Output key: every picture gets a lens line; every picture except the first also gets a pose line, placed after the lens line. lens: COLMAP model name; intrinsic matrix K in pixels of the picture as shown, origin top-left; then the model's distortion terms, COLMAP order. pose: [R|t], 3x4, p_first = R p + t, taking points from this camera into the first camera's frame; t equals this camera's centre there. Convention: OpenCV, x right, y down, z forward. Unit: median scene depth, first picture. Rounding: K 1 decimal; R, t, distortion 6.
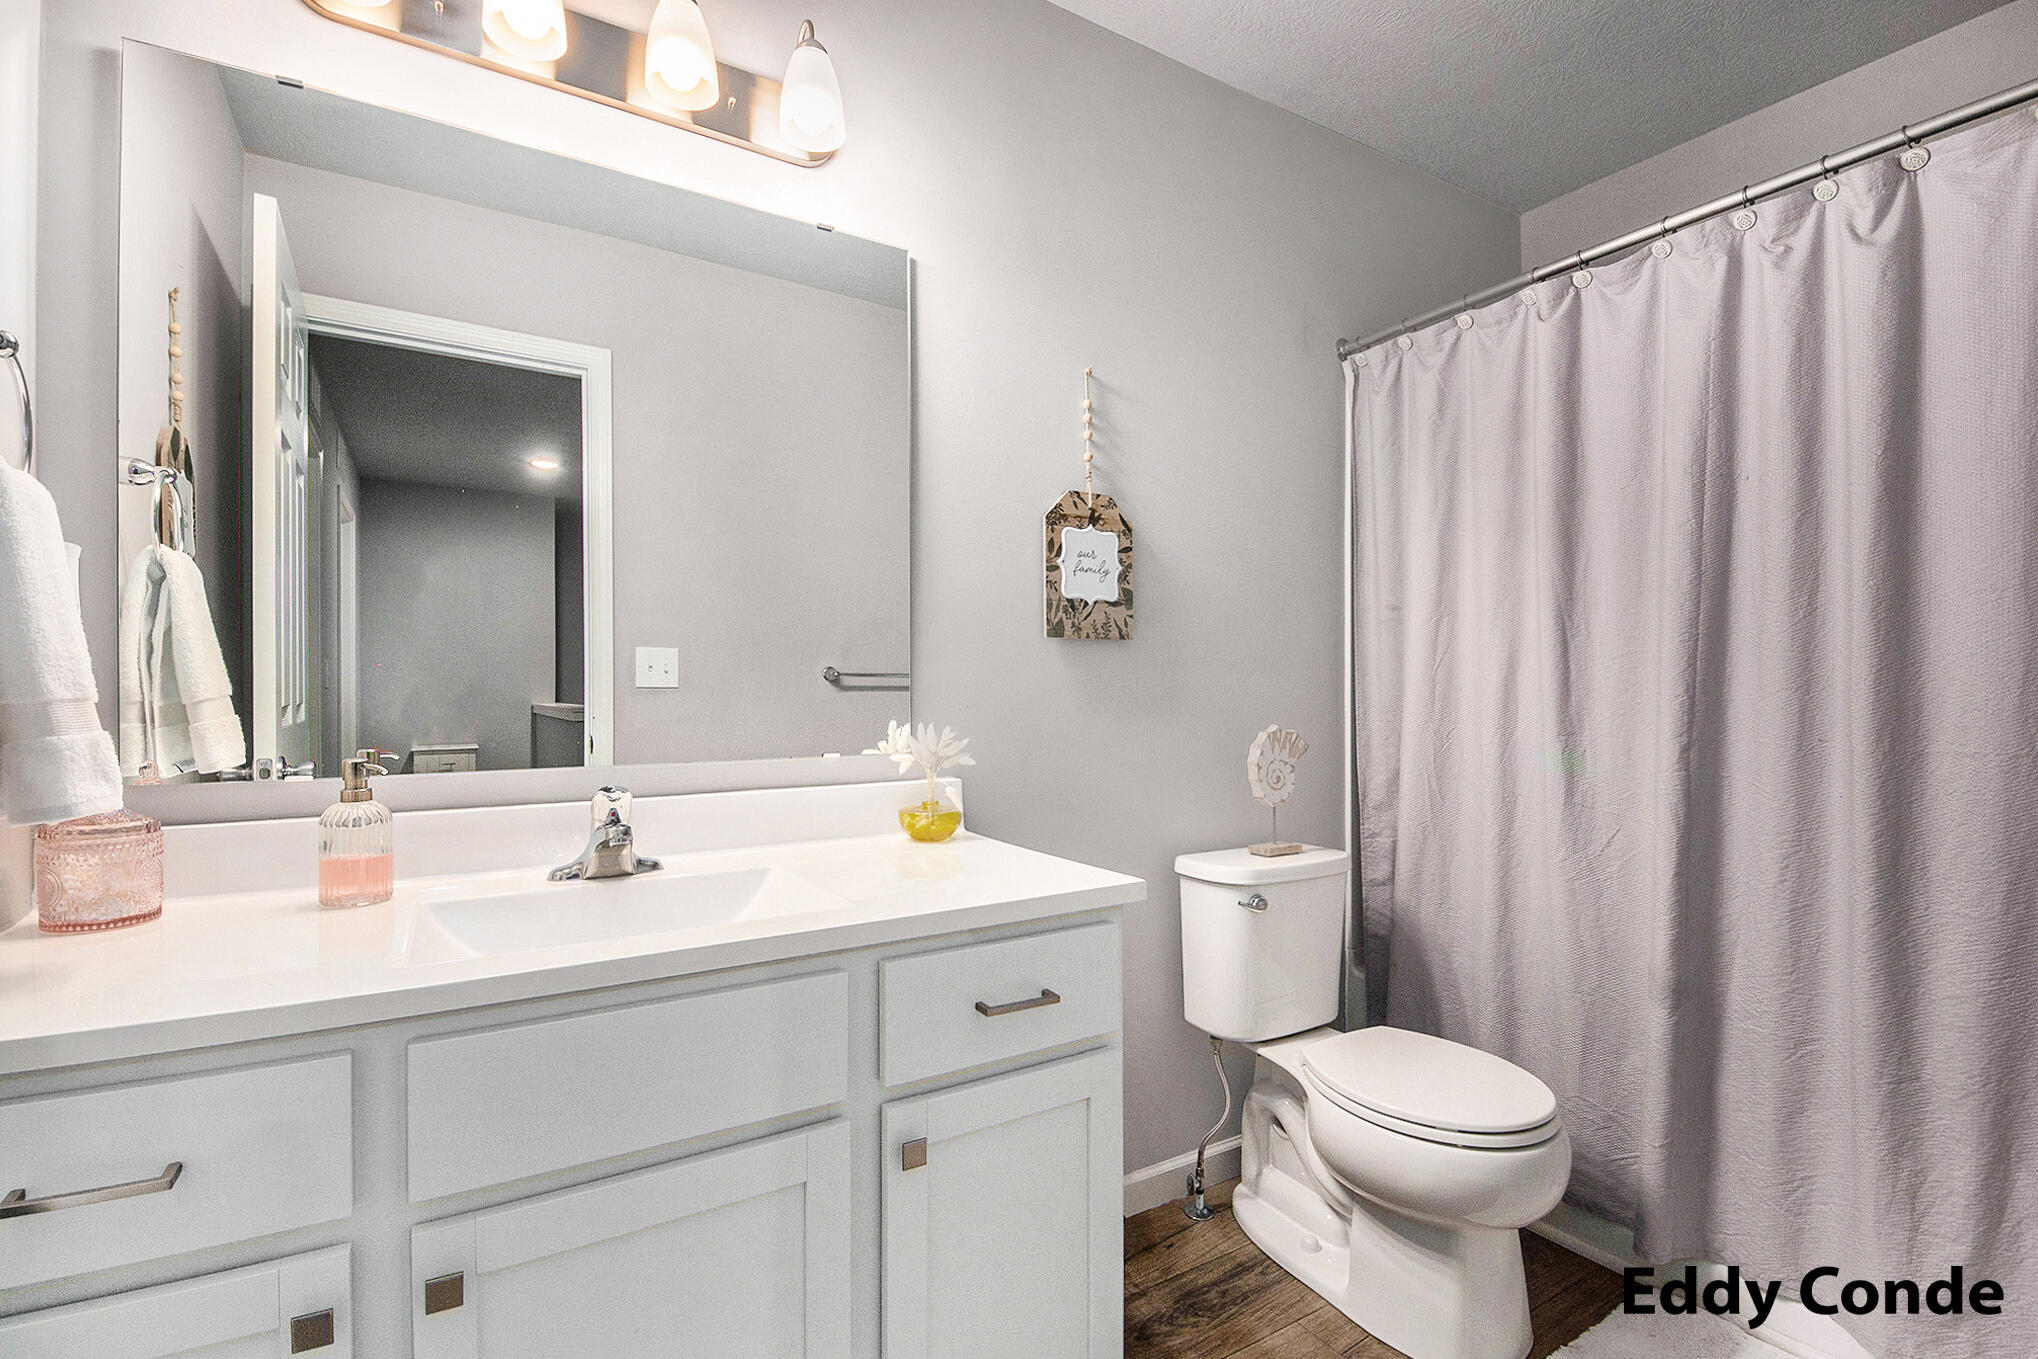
lens RADIAL K [[932.9, 0, 1037.3], [0, 932.9, 679.6], [0, 0, 1]] dist [-0.020576, -0.000824]
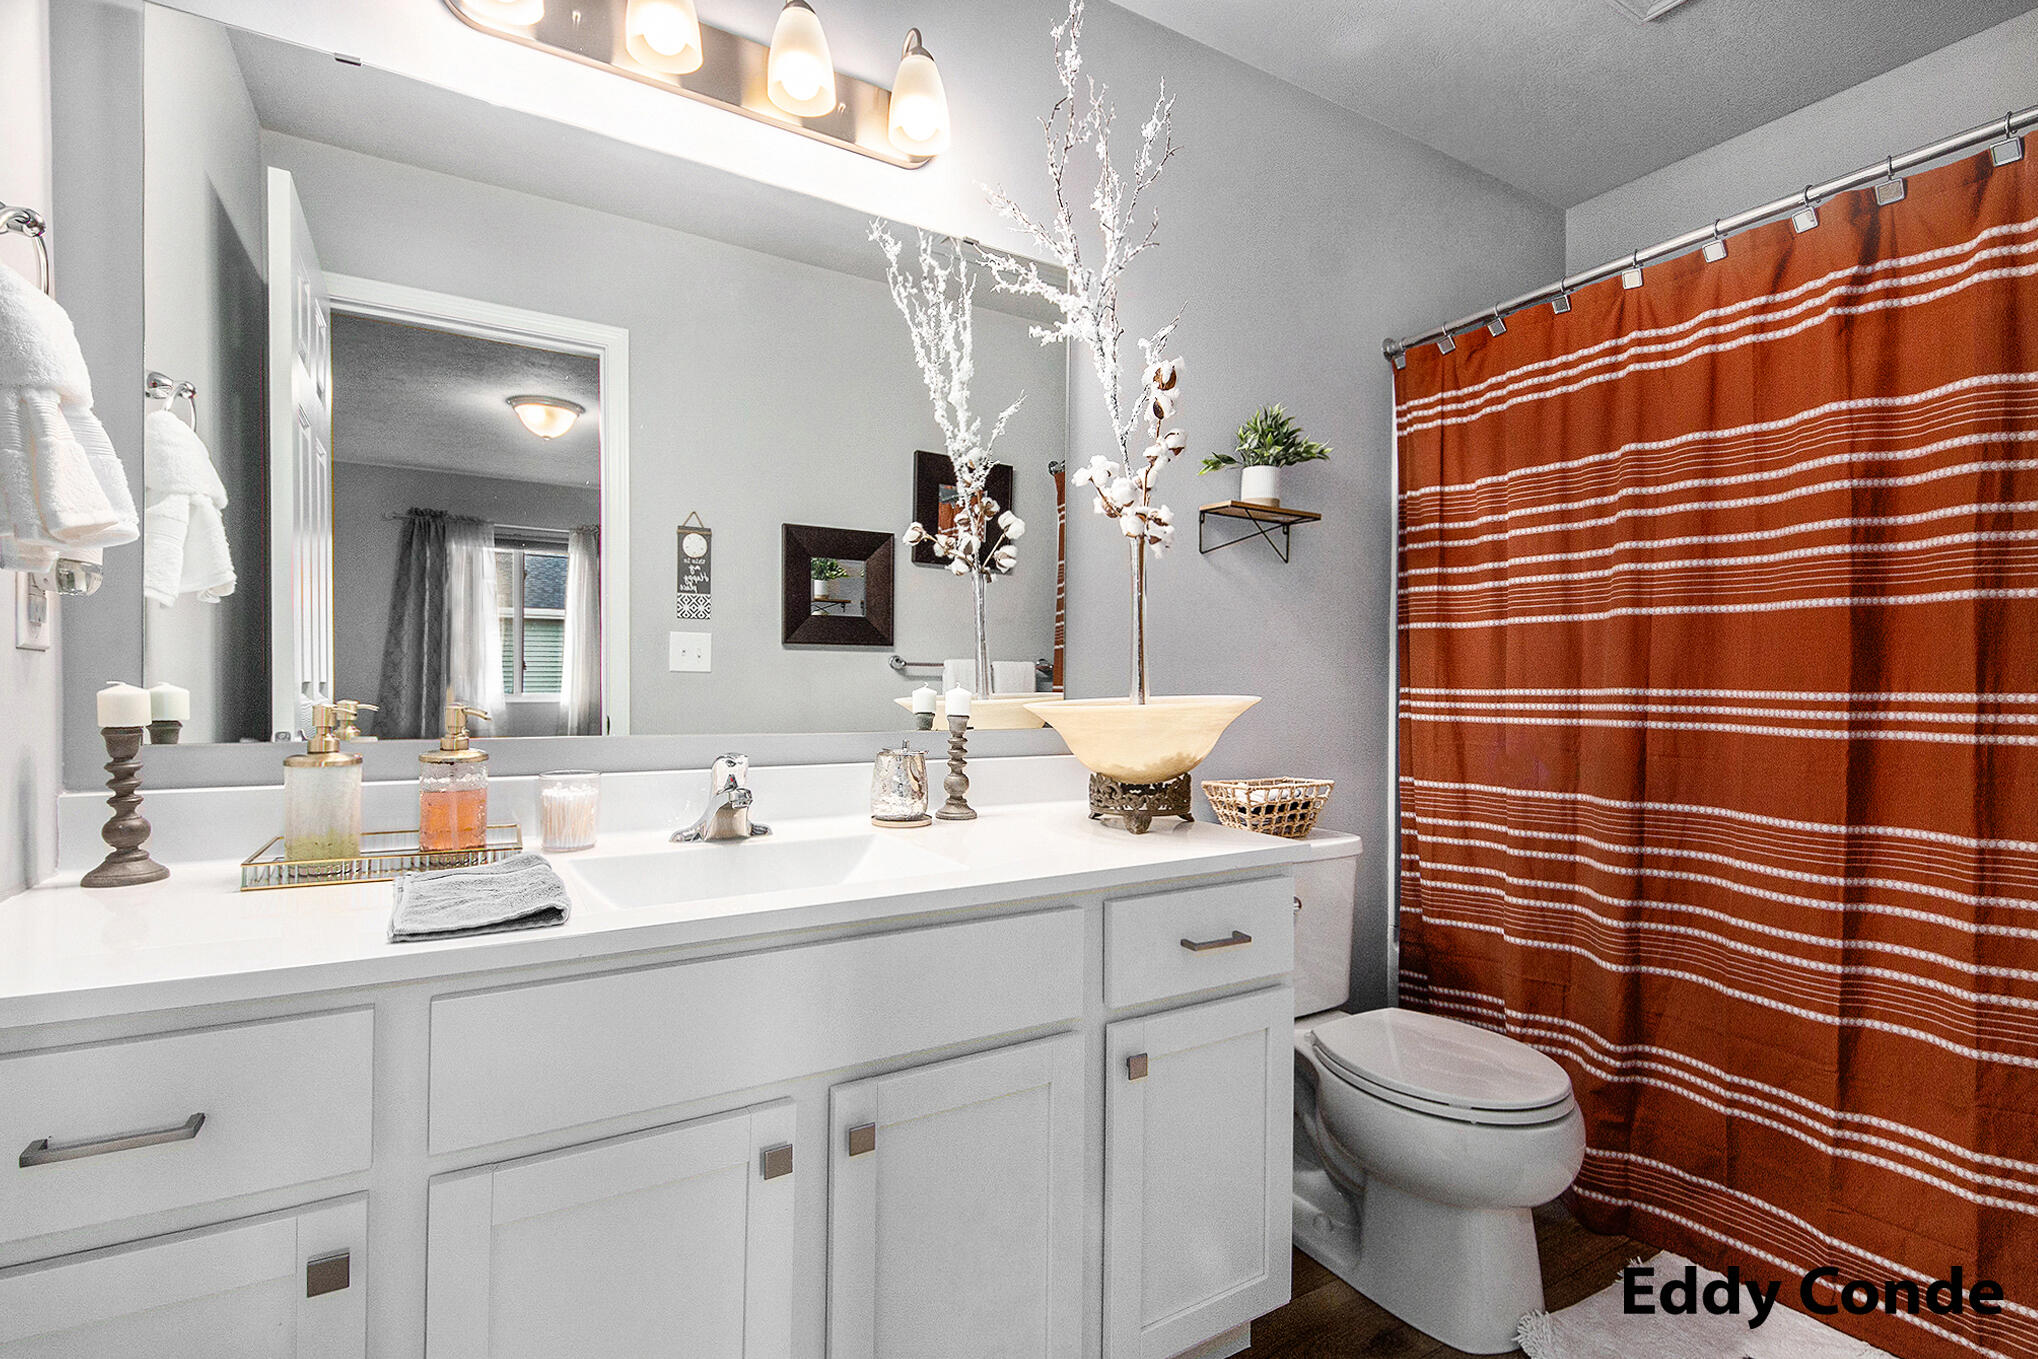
lens RADIAL K [[932.9, 0, 1009.2], [0, 932.9, 687.1], [0, 0, 1]] dist [-0.020576, -0.000824]
pose [[0.999650, 0.018870, -0.018536, -0.117206], [-0.018409, 0.999525, 0.024722, 0.003309], [0.018994, -0.024372, 0.999522, -0.067912]]
